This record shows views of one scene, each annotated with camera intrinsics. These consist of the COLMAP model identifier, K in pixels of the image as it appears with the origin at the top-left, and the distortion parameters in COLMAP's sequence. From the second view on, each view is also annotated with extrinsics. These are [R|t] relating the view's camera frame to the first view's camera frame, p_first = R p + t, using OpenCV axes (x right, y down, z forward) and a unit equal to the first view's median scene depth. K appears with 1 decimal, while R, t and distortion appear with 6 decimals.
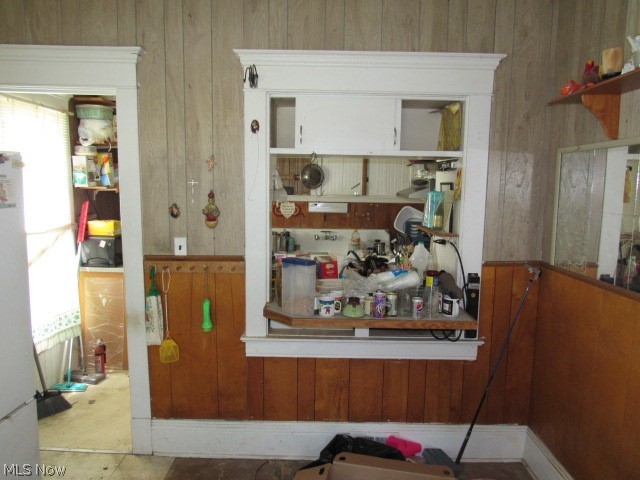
lens RADIAL K [[451.9, 0, 319.9], [0, 451.9, 238.6], [0, 0, 1]] dist [-0.000218, 0.001088]
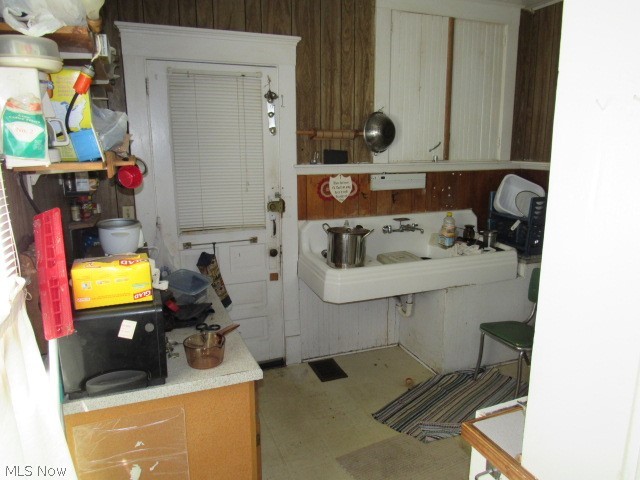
lens RADIAL K [[451.9, 0, 320.2], [0, 451.9, 240.2], [0, 0, 1]] dist [-0.000218, 0.001088]
pose [[0.941956, -0.091944, 0.322902, -0.303972], [0.063599, 0.993222, 0.097287, -0.055179], [-0.329659, -0.071103, 0.941419, 0.426105]]
